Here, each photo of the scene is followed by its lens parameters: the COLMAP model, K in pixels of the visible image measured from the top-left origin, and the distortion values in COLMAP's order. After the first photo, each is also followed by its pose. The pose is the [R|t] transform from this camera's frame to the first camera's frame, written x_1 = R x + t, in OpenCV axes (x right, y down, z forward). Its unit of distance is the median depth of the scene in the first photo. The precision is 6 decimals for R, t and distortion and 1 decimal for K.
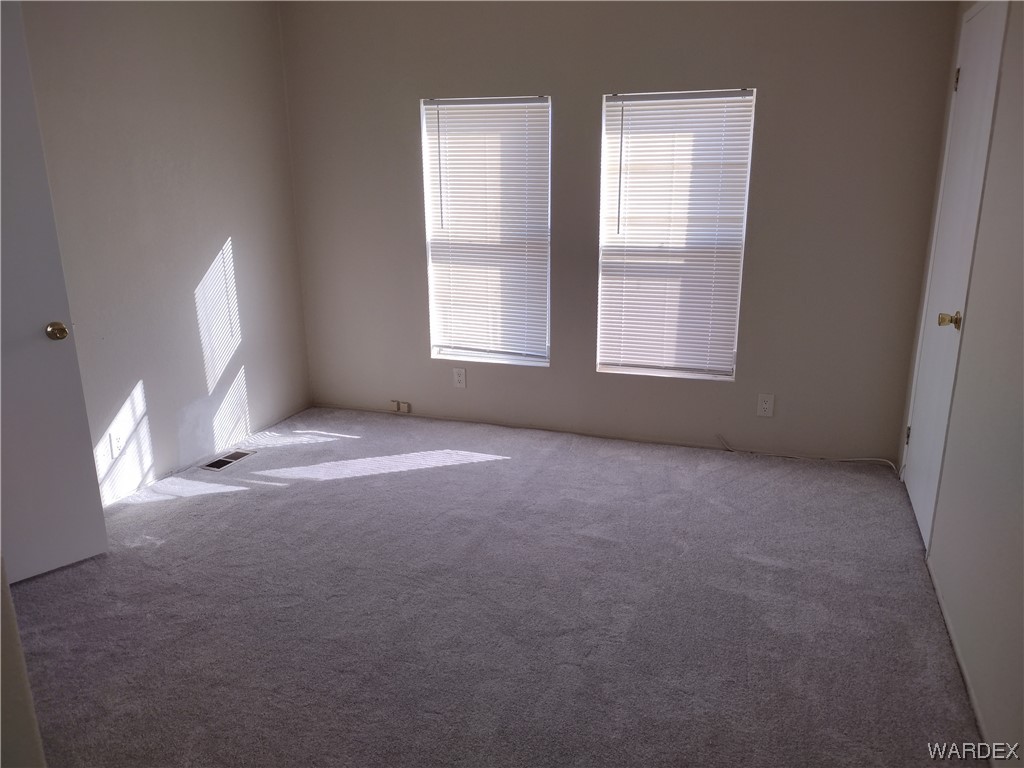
lens RADIAL K [[778.2, 0, 517.4], [0, 778.2, 377.1], [0, 0, 1]] dist [0.081570, -0.094040]
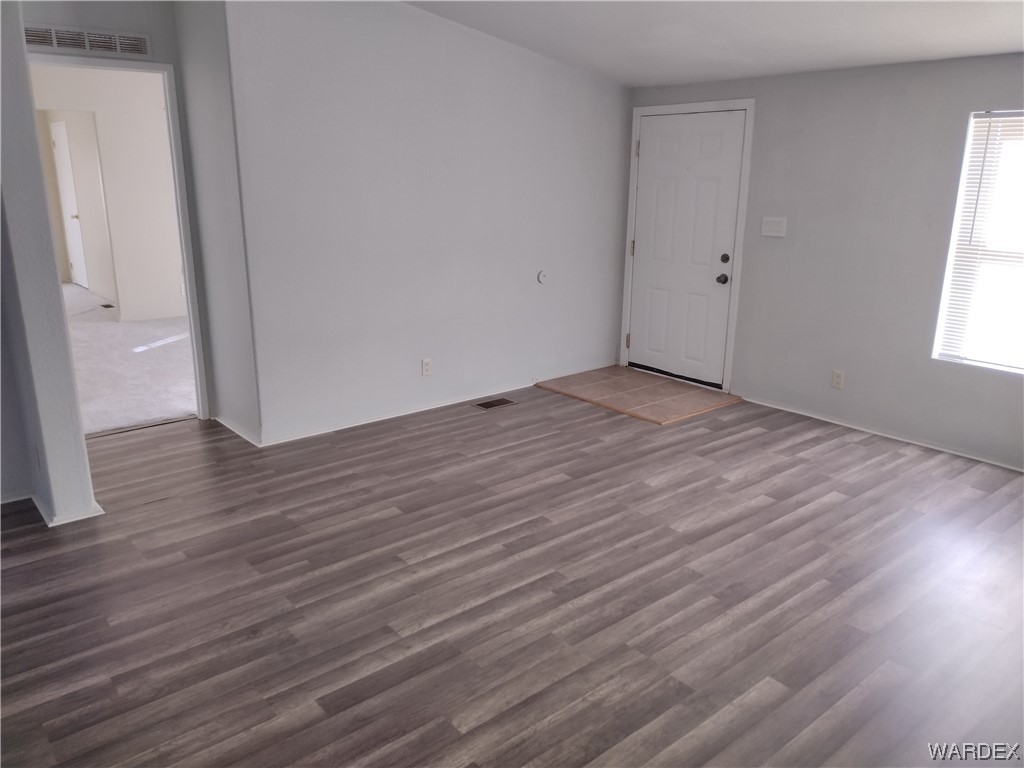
lens RADIAL K [[778.2, 0, 517.4], [0, 778.2, 377.1], [0, 0, 1]] dist [0.081570, -0.094040]
pose [[0.508701, -0.211063, 0.834671, -1.145808], [0.218597, 0.969378, 0.111900, 0.491544], [-0.832730, 0.125533, 0.539261, -1.817791]]
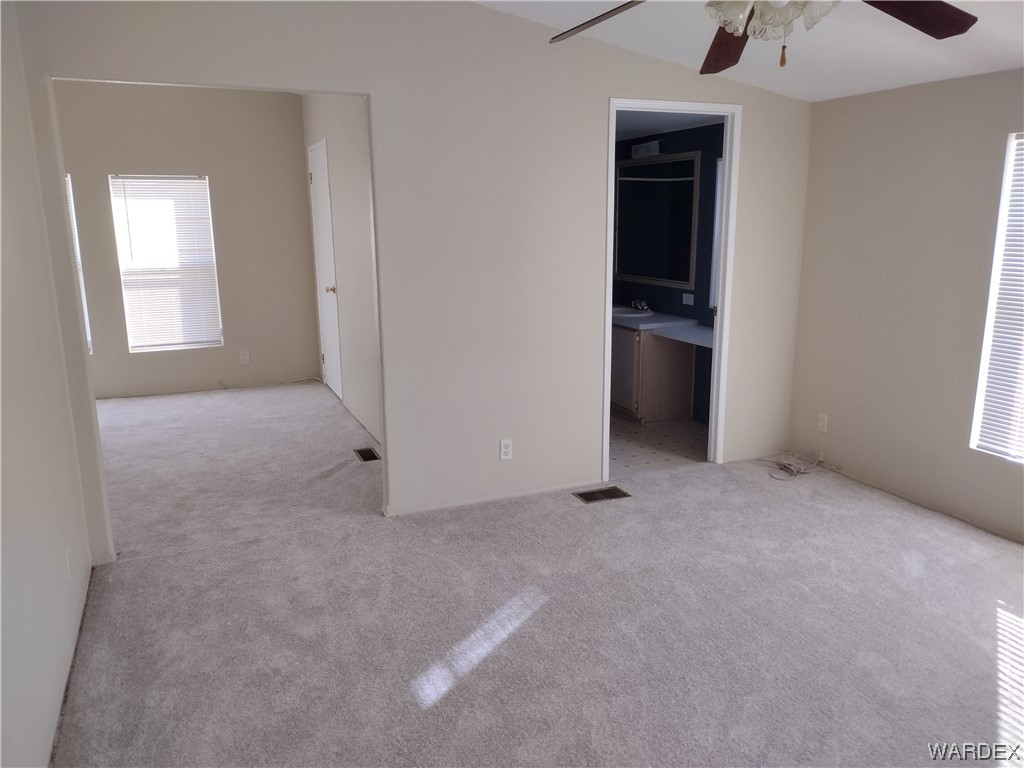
lens RADIAL K [[778.2, 0, 517.4], [0, 778.2, 377.1], [0, 0, 1]] dist [0.081570, -0.094040]
pose [[0.733283, -0.139882, 0.665379, -0.417039], [0.185298, 0.982680, 0.002381, 0.196608], [-0.654187, 0.121547, 0.746502, -0.702611]]
